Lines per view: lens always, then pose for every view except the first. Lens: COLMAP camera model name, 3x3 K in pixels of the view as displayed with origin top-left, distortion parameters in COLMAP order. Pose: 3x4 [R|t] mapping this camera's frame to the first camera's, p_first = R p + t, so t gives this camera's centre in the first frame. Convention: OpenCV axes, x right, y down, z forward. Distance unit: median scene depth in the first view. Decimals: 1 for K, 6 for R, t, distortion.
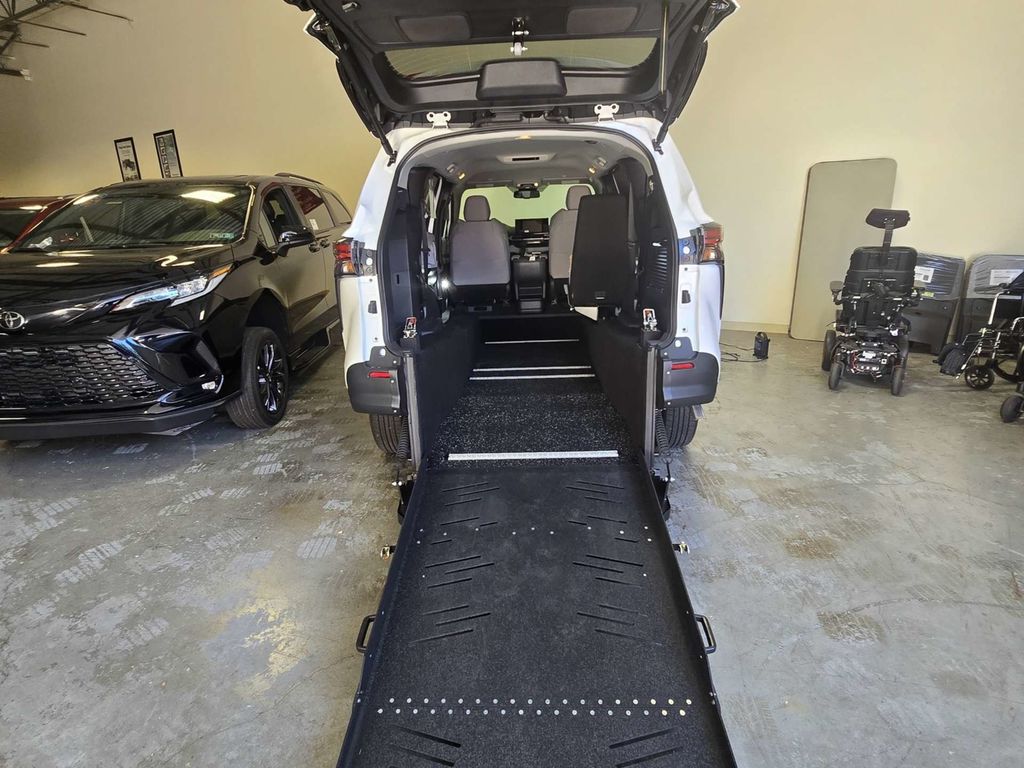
lens RADIAL K [[550.4, 0, 511.5], [0, 550.4, 384.0], [0, 0, 1]] dist [0.000946, -0.001344]
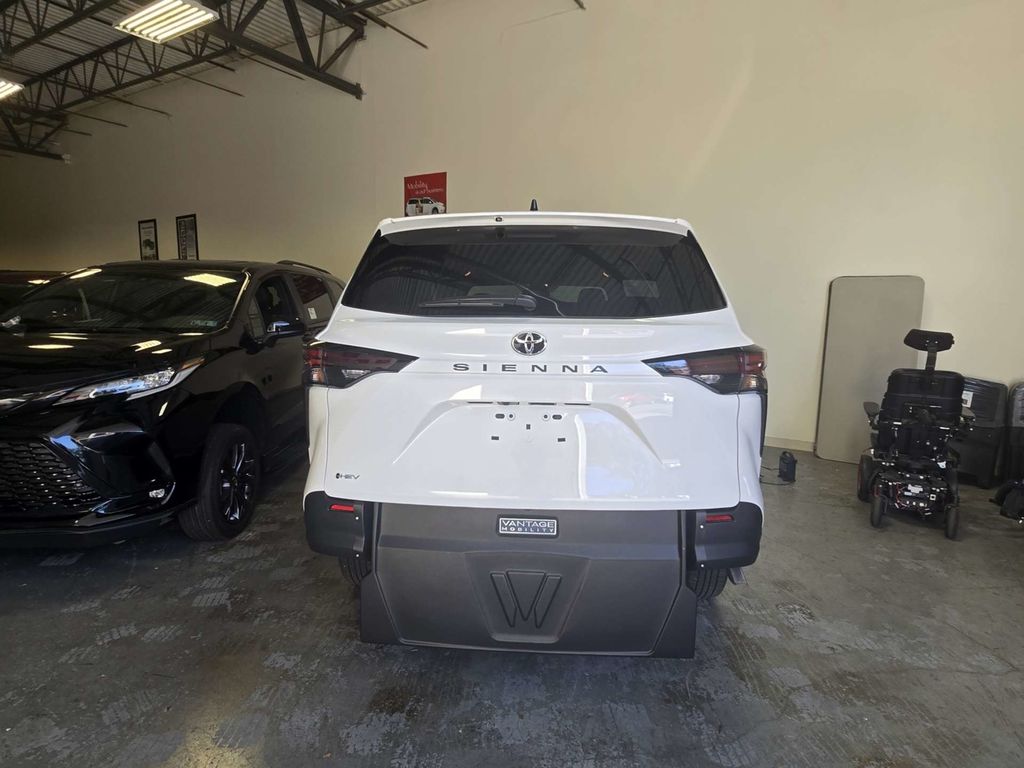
lens RADIAL K [[550.4, 0, 512.5], [0, 550.4, 384.3], [0, 0, 1]] dist [0.000946, -0.001344]
pose [[0.998742, 0.049070, -0.010291, 0.006044], [-0.050078, 0.986374, -0.156713, -0.054228], [0.002461, 0.157031, 0.987591, 0.115104]]
